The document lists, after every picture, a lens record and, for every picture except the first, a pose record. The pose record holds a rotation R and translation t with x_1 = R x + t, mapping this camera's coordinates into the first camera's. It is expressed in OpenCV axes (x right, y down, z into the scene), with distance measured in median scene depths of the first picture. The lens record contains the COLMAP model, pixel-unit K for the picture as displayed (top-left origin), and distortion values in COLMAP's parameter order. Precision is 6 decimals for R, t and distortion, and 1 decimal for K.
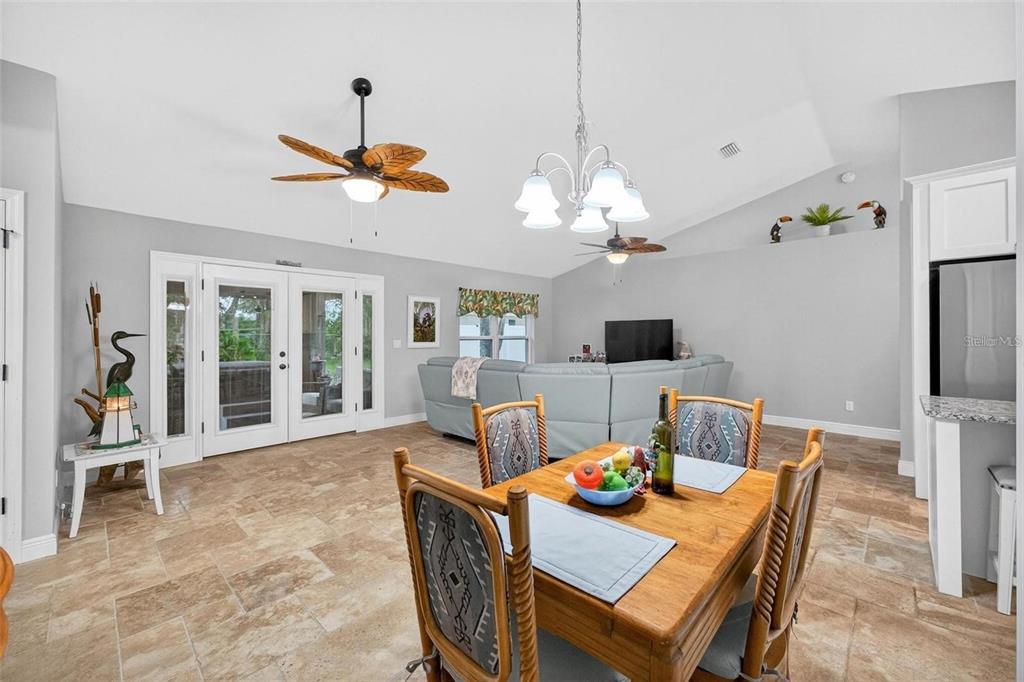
lens RADIAL K [[407.7, 0, 512.3], [0, 407.7, 334.5], [0, 0, 1]] dist [-0.015285, 0.006994]
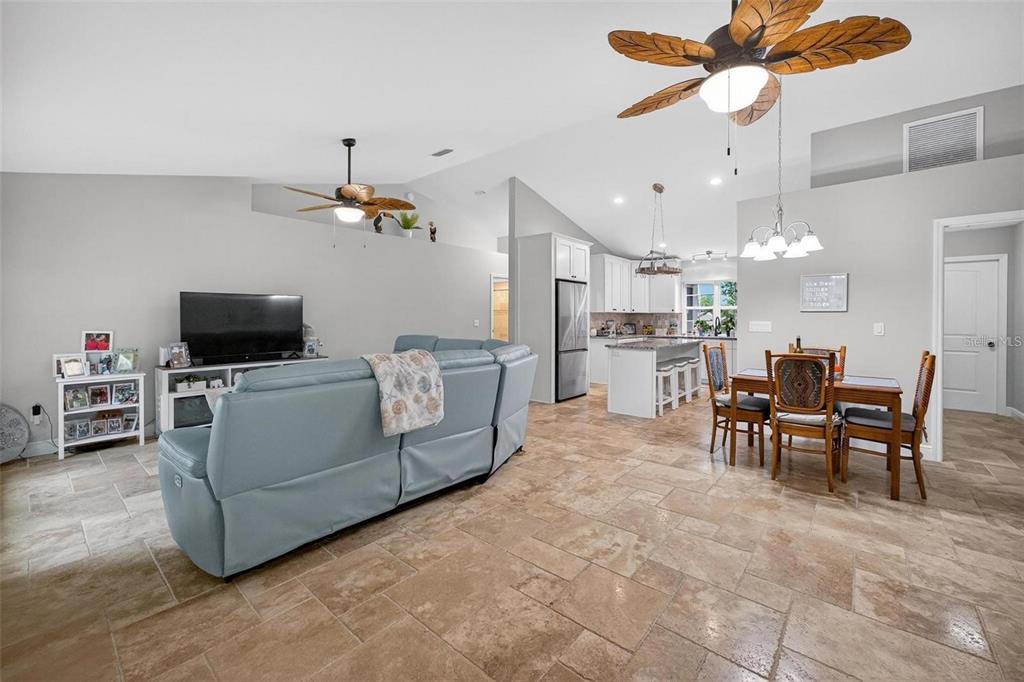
lens RADIAL K [[420.7, 0, 525.7], [0, 420.7, 310.7], [0, 0, 1]] dist [-0.001063, 0.000517]
pose [[-0.076096, 0.022702, 0.996842, -0.817659], [-0.004358, 0.999724, -0.023100, 0.017583], [-0.997091, -0.006102, -0.075976, 1.104658]]
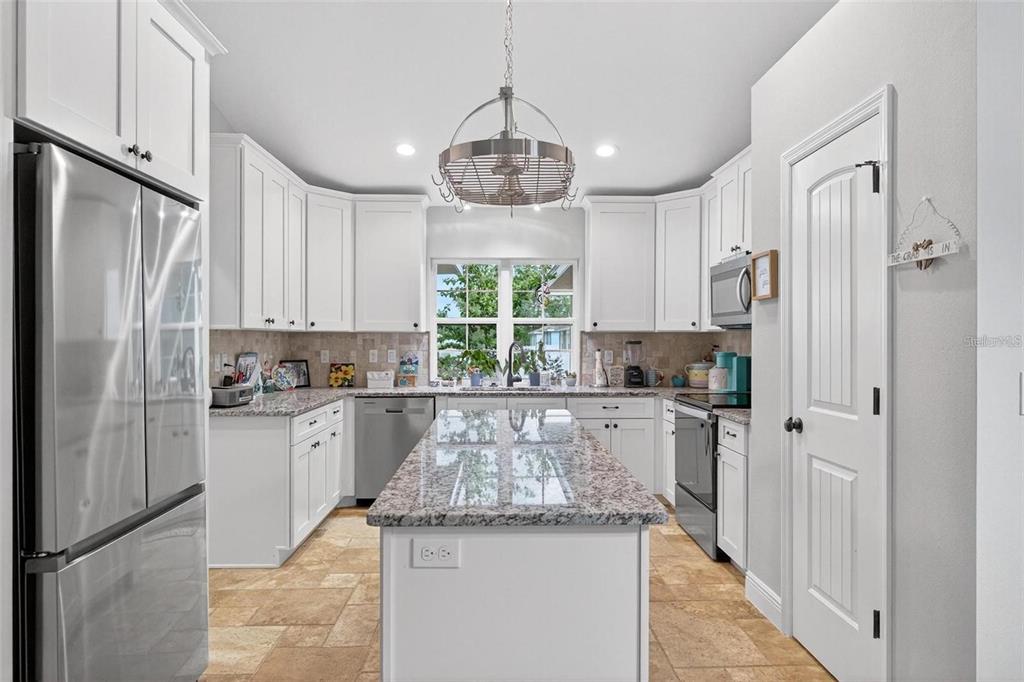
lens RADIAL K [[612.6, 0, 517.5], [0, 612.6, 339.2], [0, 0, 1]] dist [0.011871, -0.006227]
pose [[-0.709894, 0.002763, 0.704303, 0.357005], [0.000700, 0.999995, -0.003218, -0.007281], [-0.704308, -0.001791, -0.709892, 0.909043]]
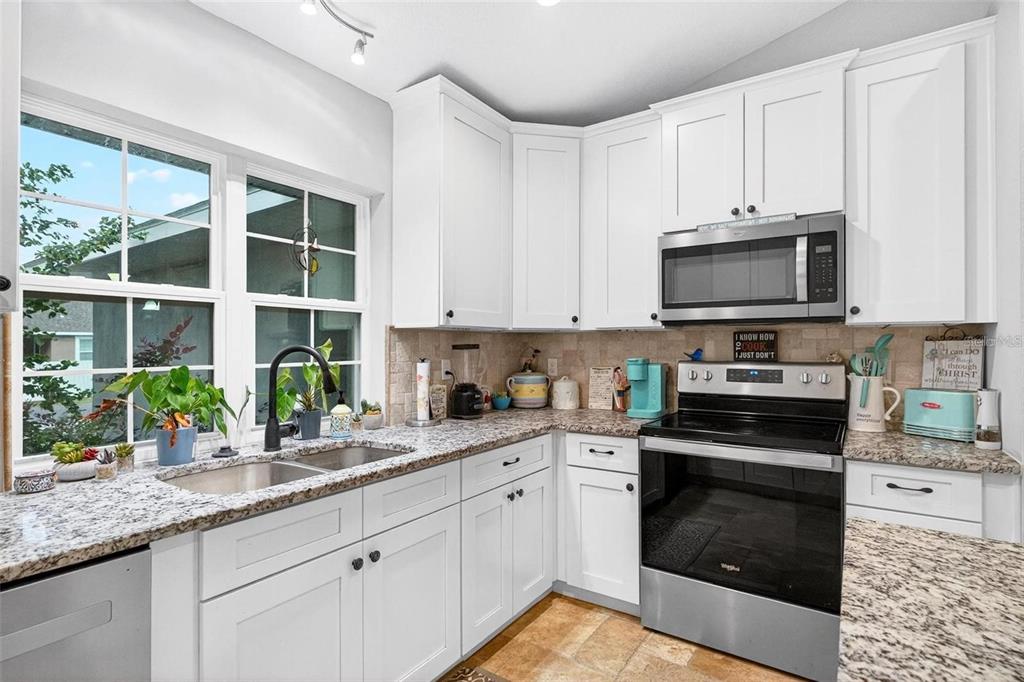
lens RADIAL K [[496.4, 0, 508.4], [0, 496.4, 345.3], [0, 0, 1]] dist [-0.001303, -0.000060]
pose [[-0.988176, 0.004674, -0.153250, 1.230959], [0.005524, 0.999972, -0.005127, -0.002137], [0.153221, -0.005913, -0.988174, 0.429922]]
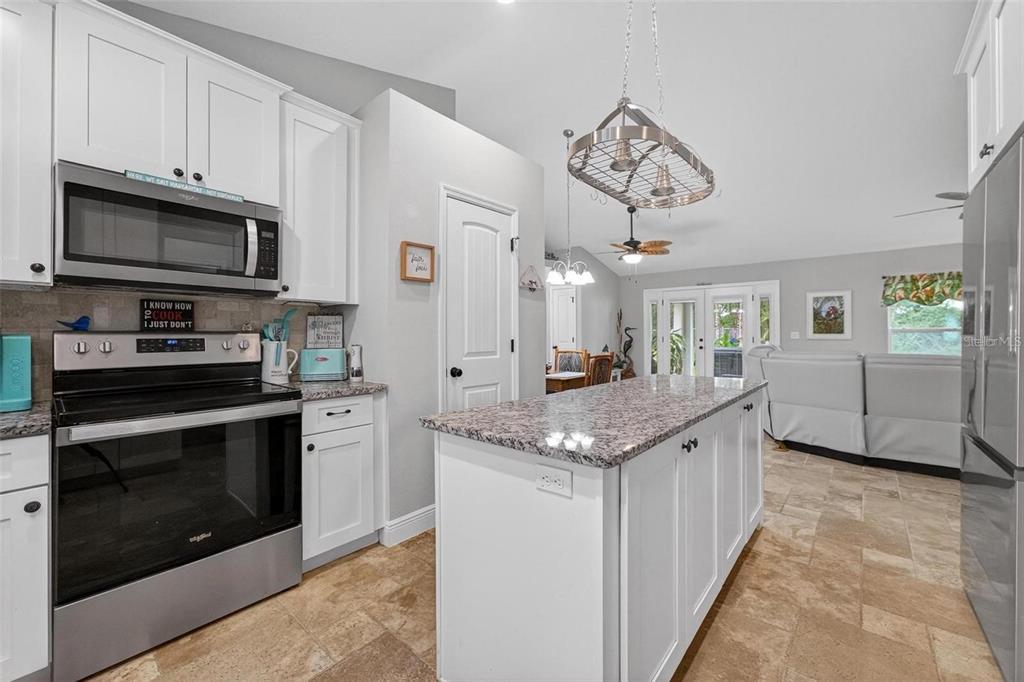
lens RADIAL K [[407.7, 0, 523.3], [0, 407.7, 331.1], [0, 0, 1]] dist [-0.015285, 0.006994]
pose [[0.059266, -0.004683, -0.998231, 1.362898], [0.003216, 0.999985, -0.004500, 0.023201], [0.998237, -0.002943, 0.059280, 0.244607]]
